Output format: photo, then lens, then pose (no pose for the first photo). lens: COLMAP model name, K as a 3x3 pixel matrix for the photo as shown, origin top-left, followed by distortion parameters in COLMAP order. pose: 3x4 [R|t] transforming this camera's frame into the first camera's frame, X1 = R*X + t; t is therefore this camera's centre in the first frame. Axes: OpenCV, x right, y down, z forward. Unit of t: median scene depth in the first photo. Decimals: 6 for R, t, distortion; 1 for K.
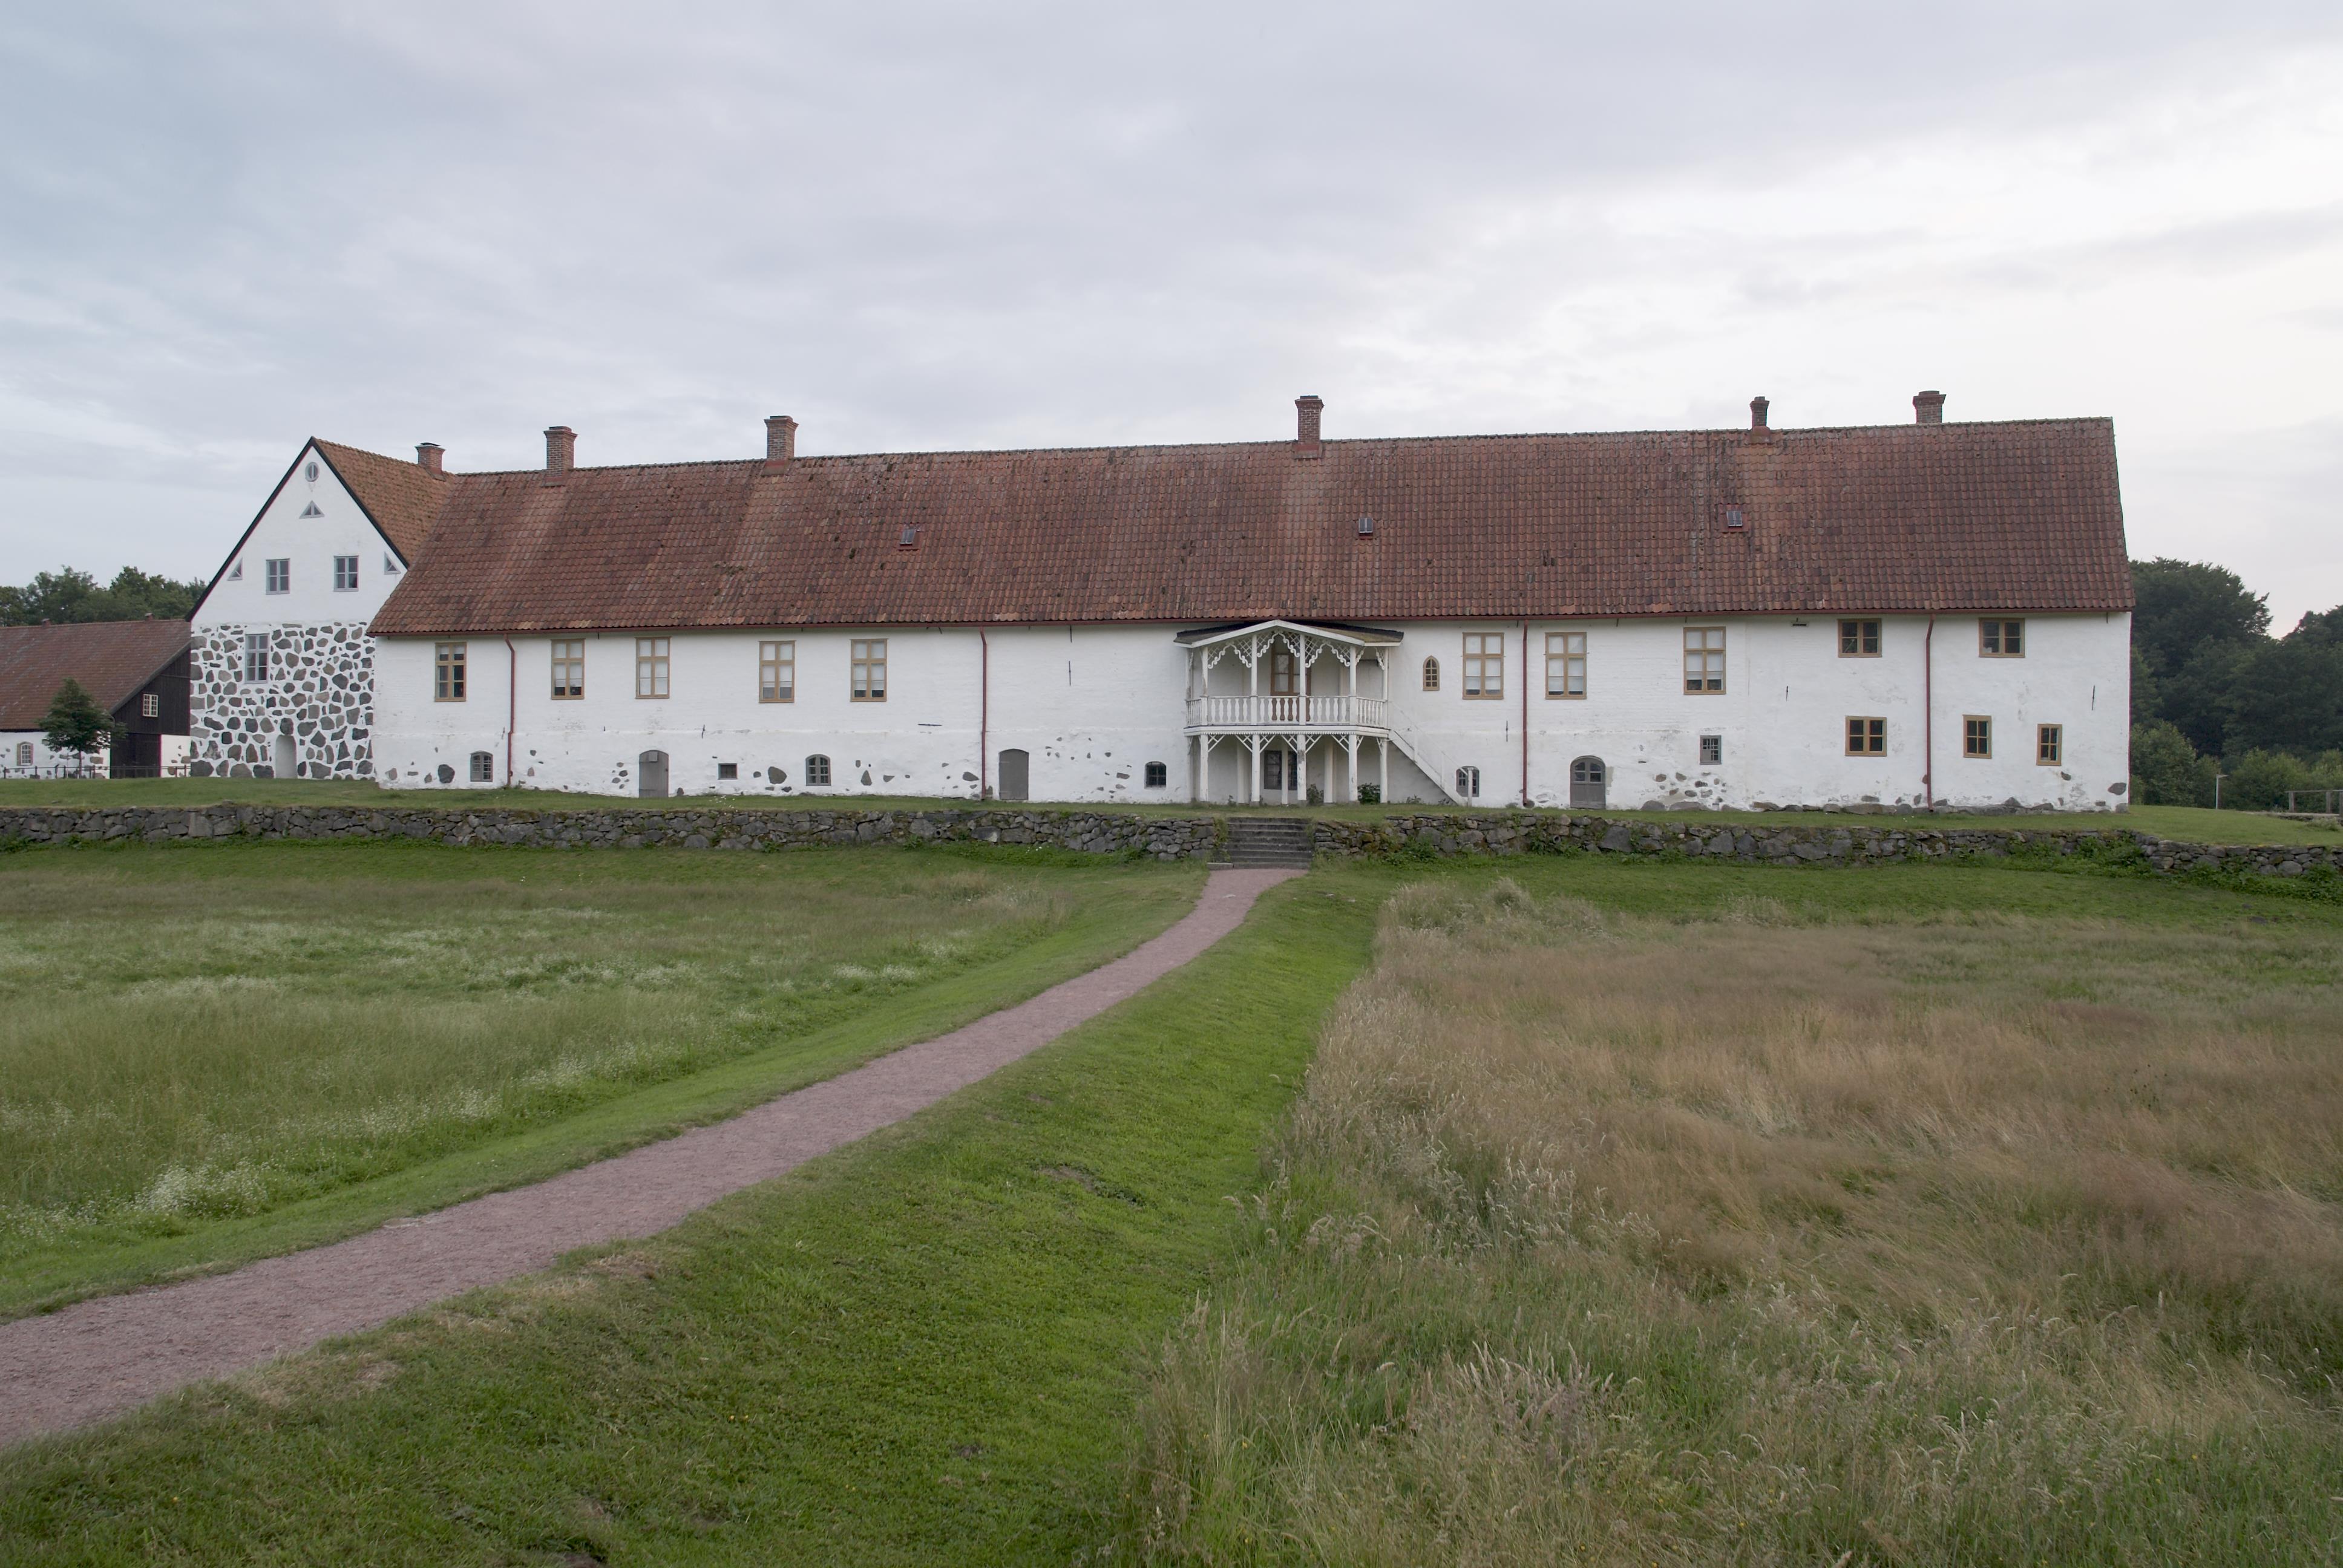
lens RADIAL K [[1711.4, 0, 1118.5], [0, 1711.4, 791.9], [0, 0, 1]] dist [-0.064813, 0.003469]
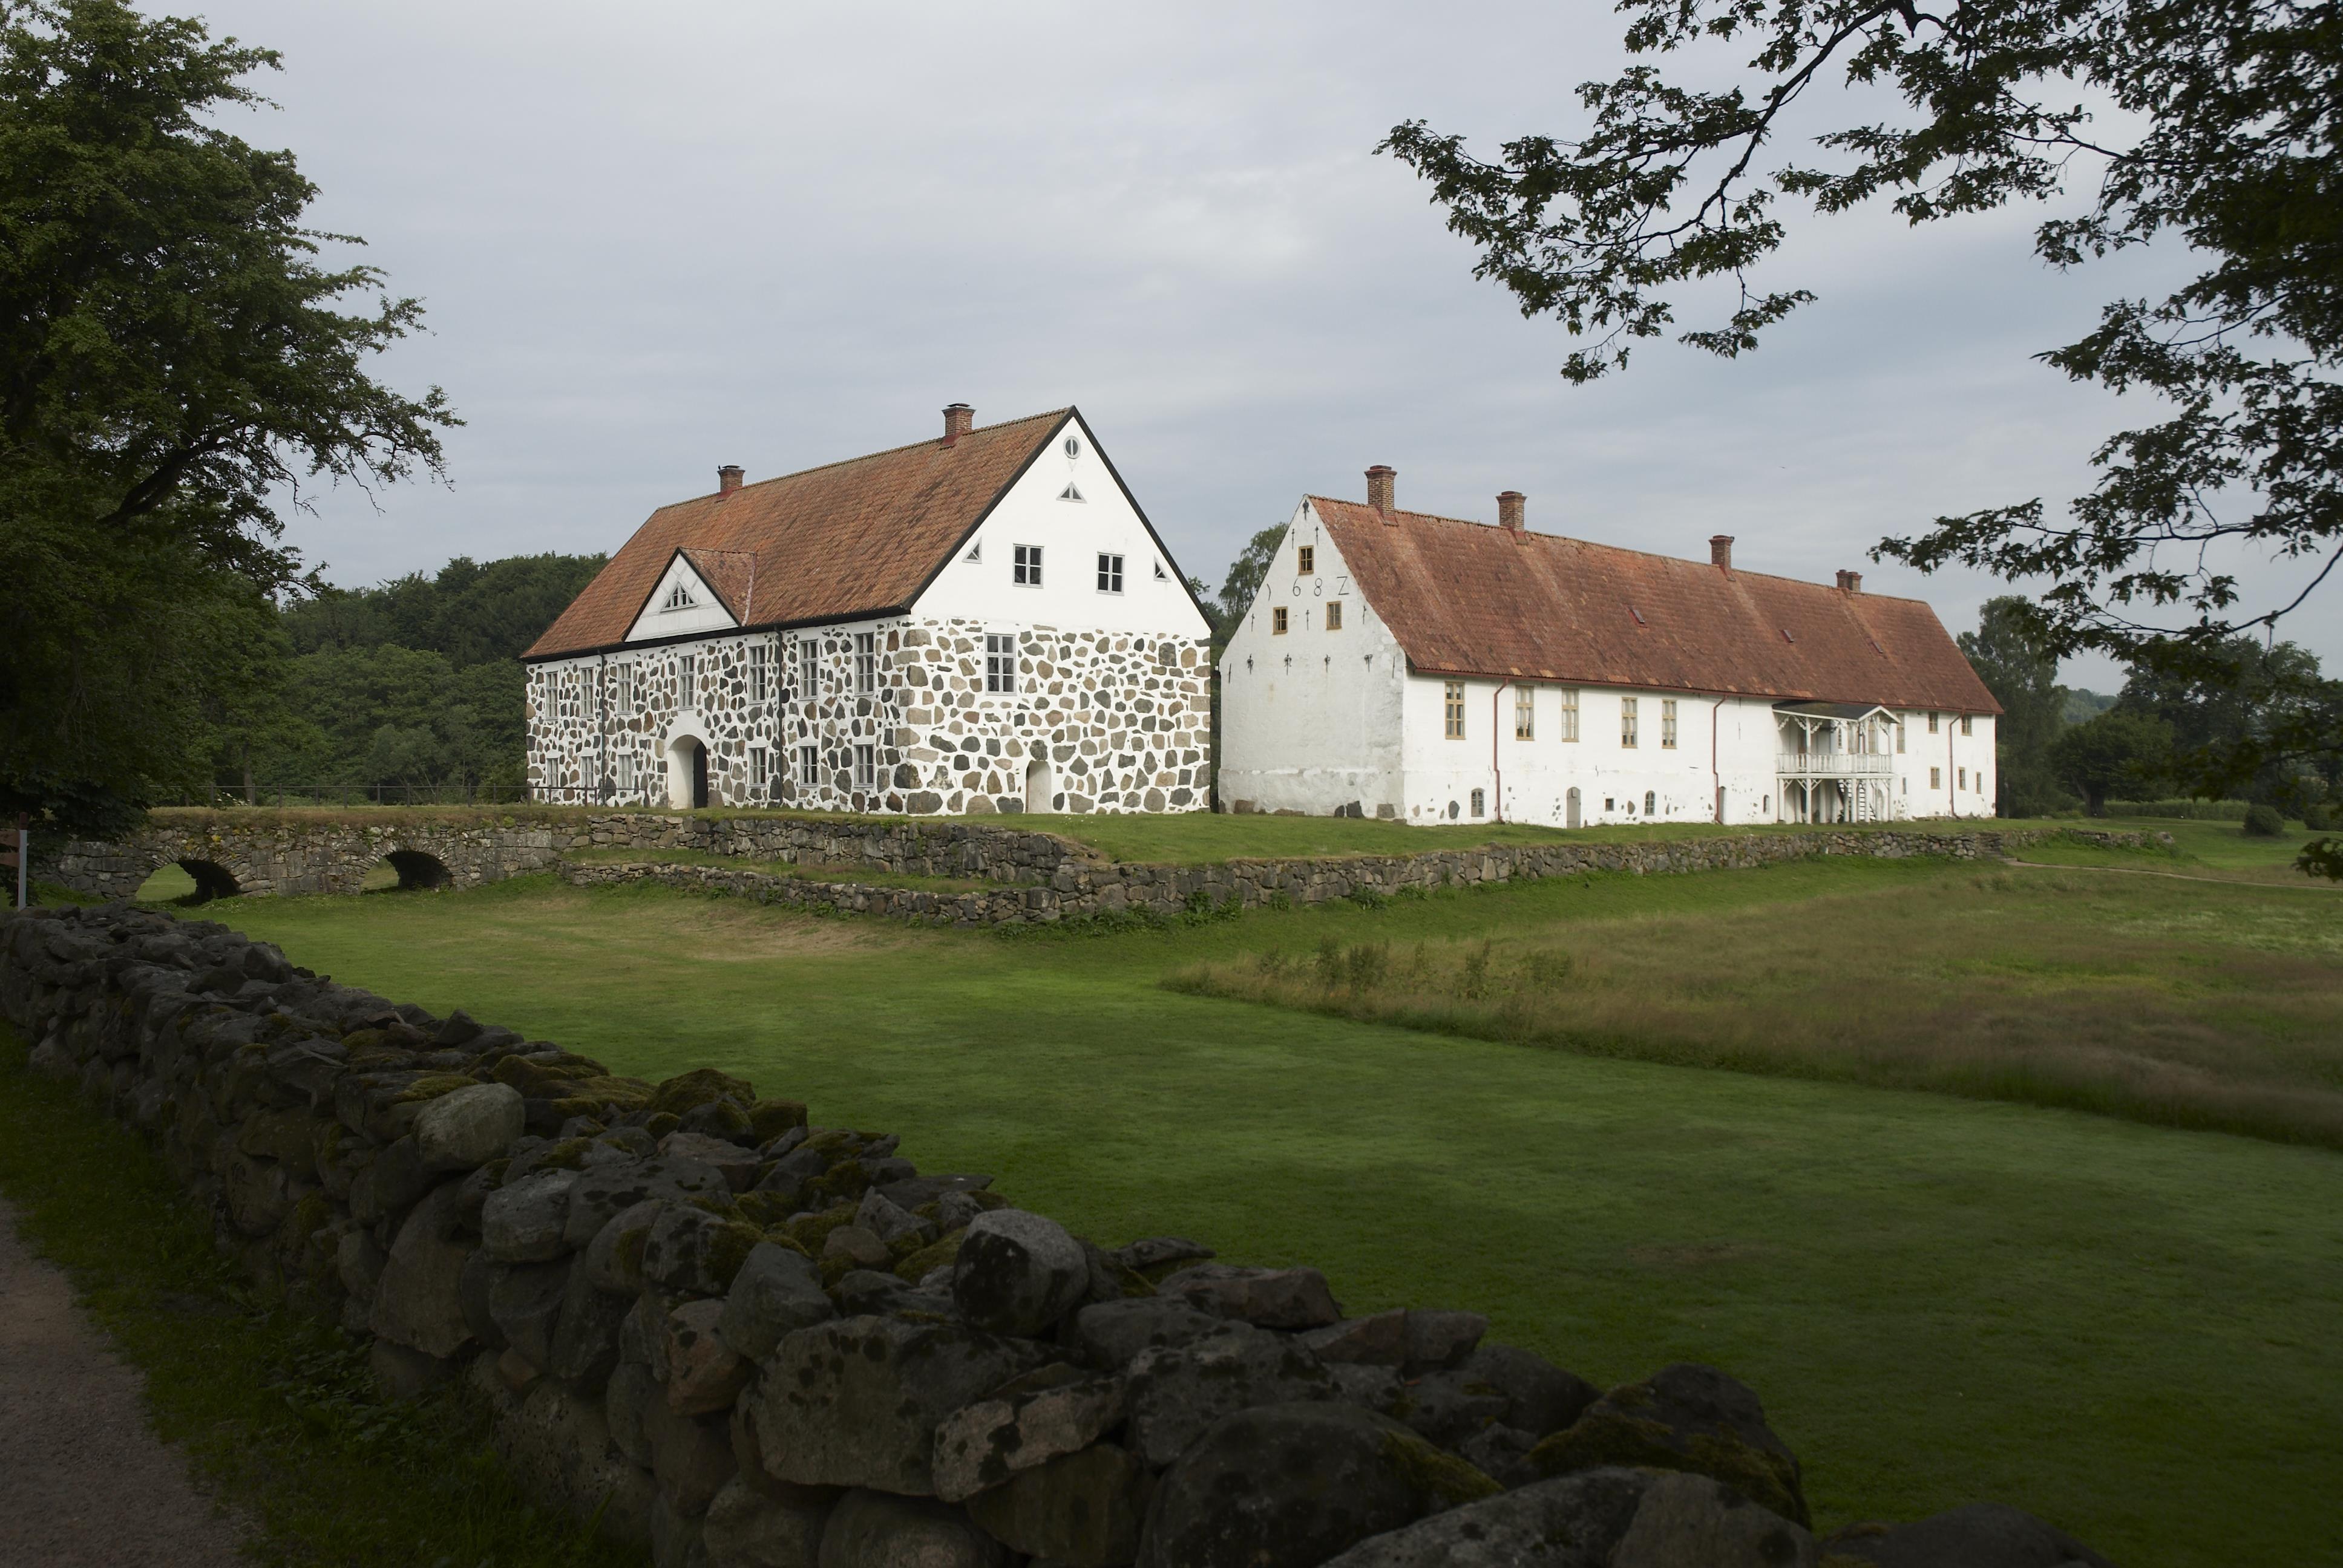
lens RADIAL K [[1955.3, 0, 1133.4], [0, 1955.3, 773.6], [0, 0, 1]] dist [-0.095123, 0.029651]
pose [[0.543320, -0.000842, 0.839525, -1.278210], [-0.002129, 0.999995, 0.002380, -0.029922], [-0.839523, -0.003081, 0.543316, 0.445708]]
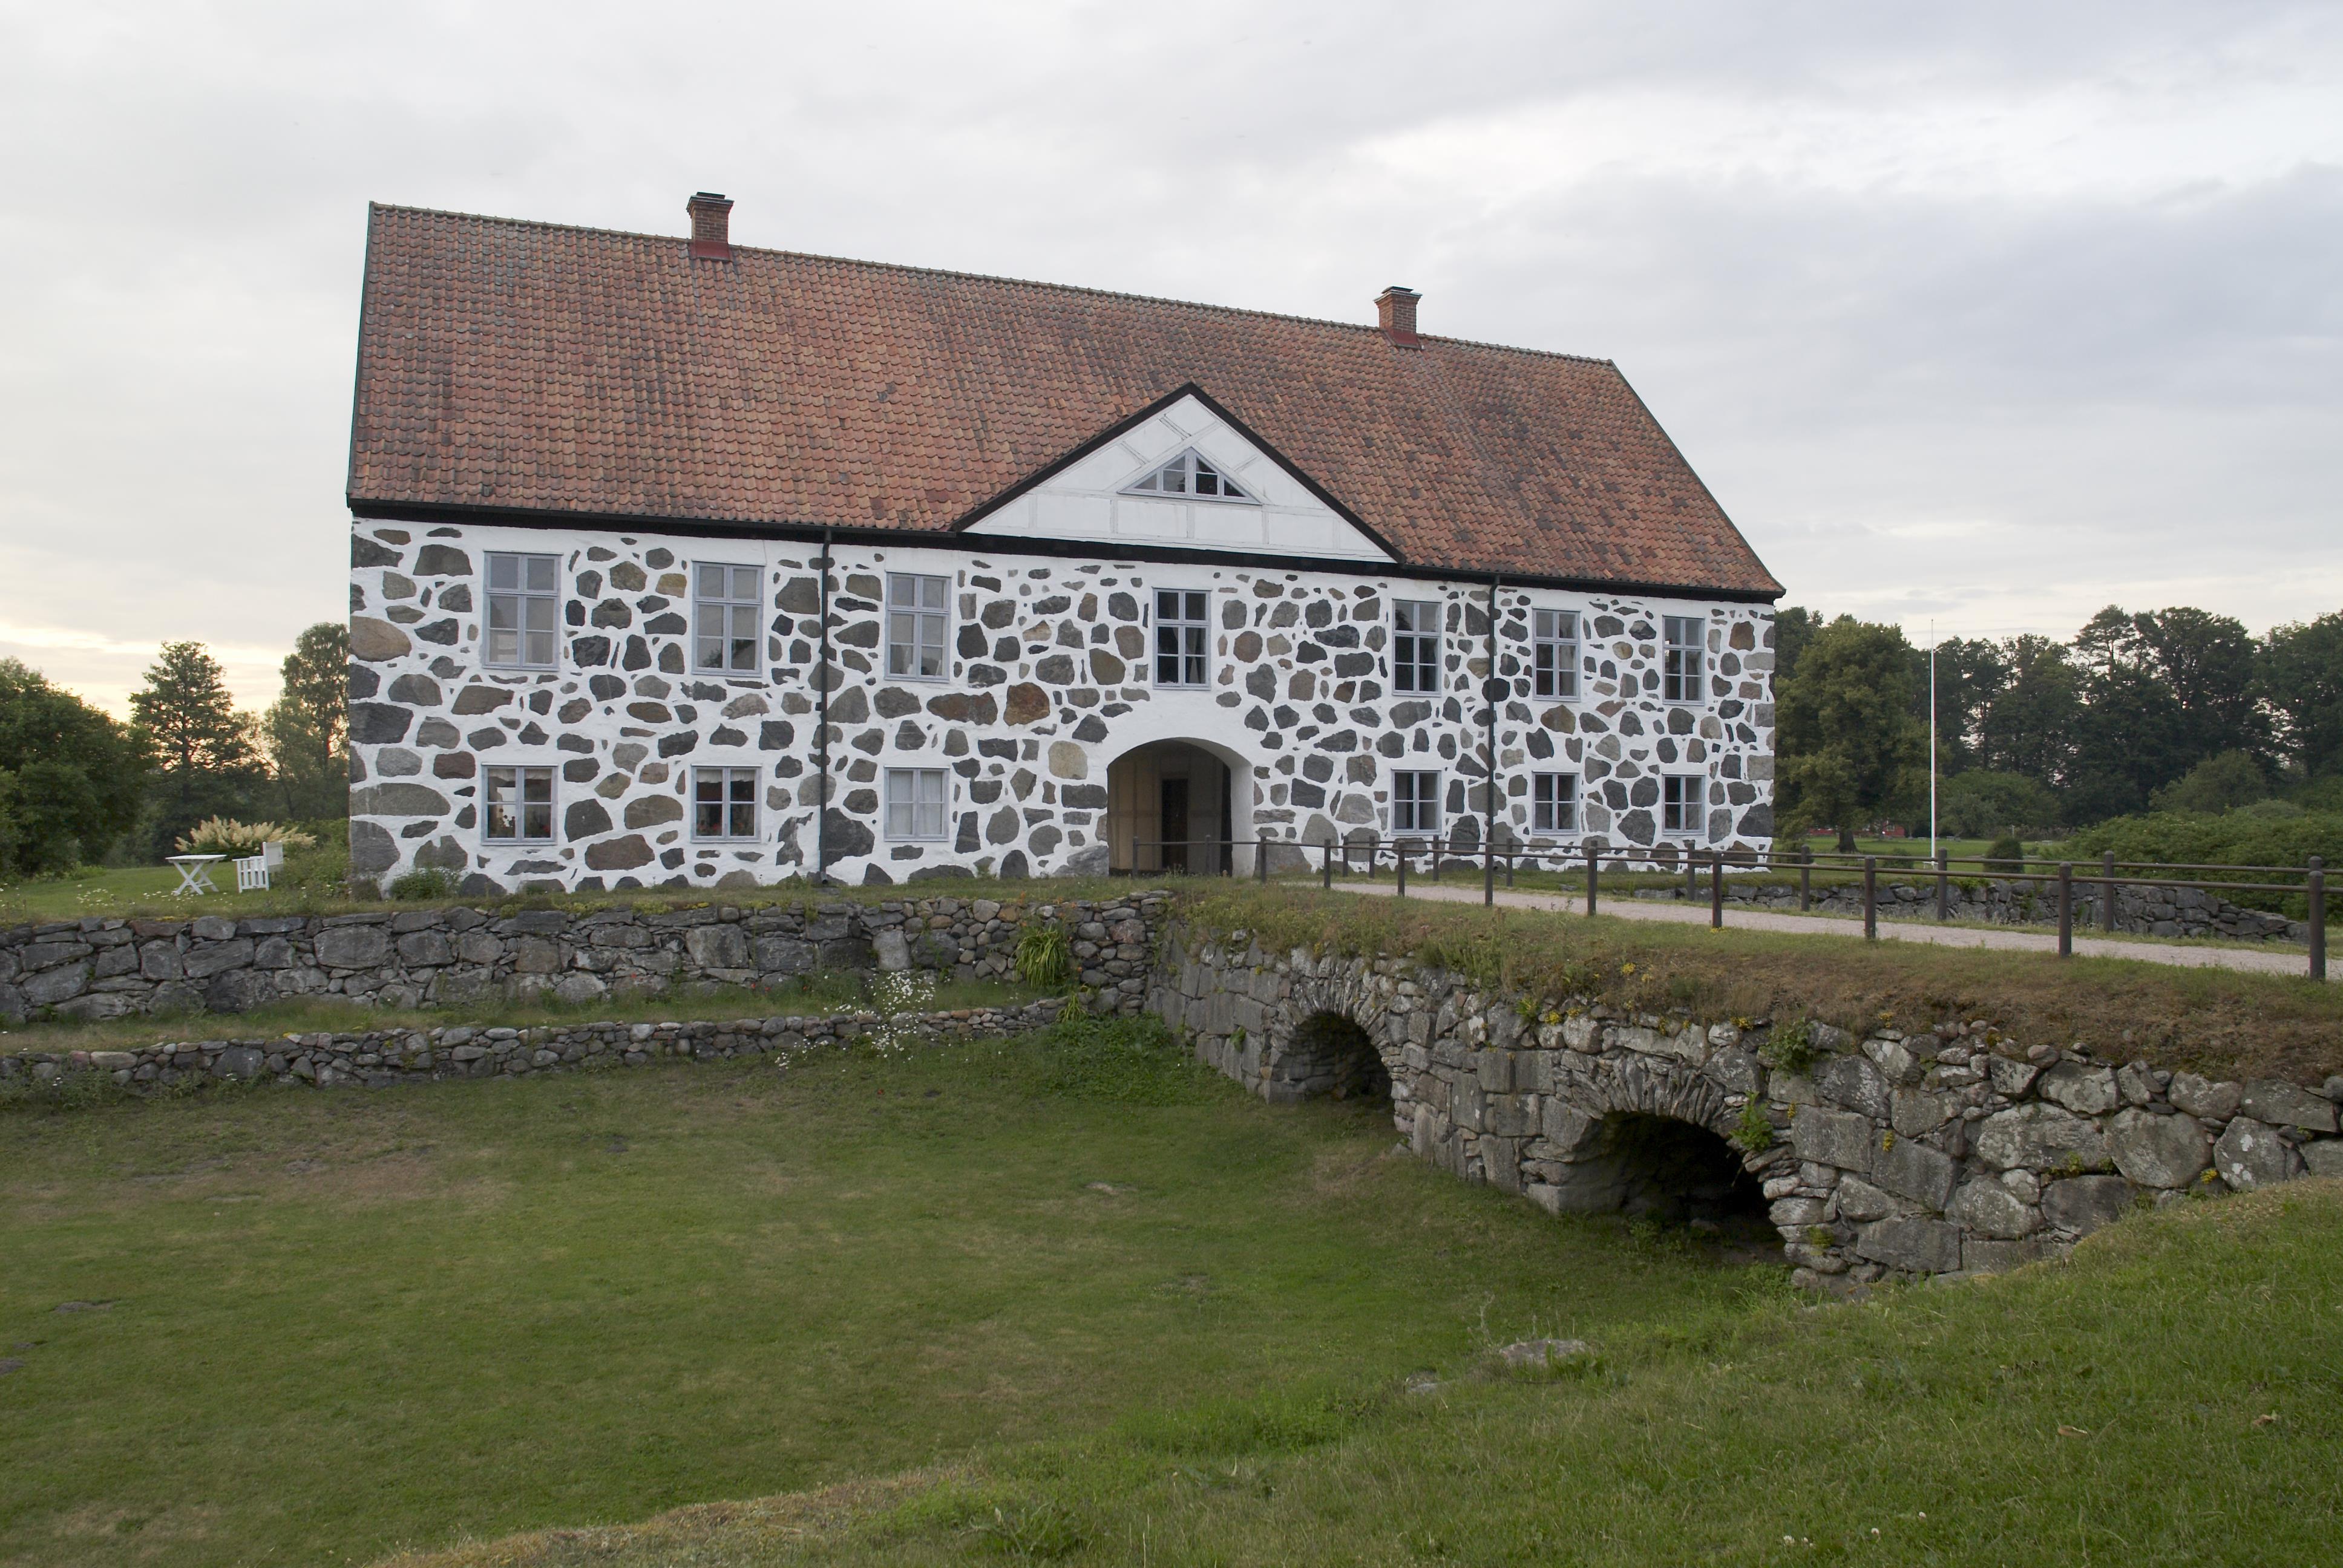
lens RADIAL K [[1711.4, 0, 1172.1], [0, 1711.4, 803.7], [0, 0, 1]] dist [-0.064813, 0.003469]
pose [[-0.647087, -0.007556, 0.762379, -0.886860], [-0.014583, 0.999891, -0.002468, -0.027595], [-0.762277, -0.012714, -0.647126, 1.574656]]
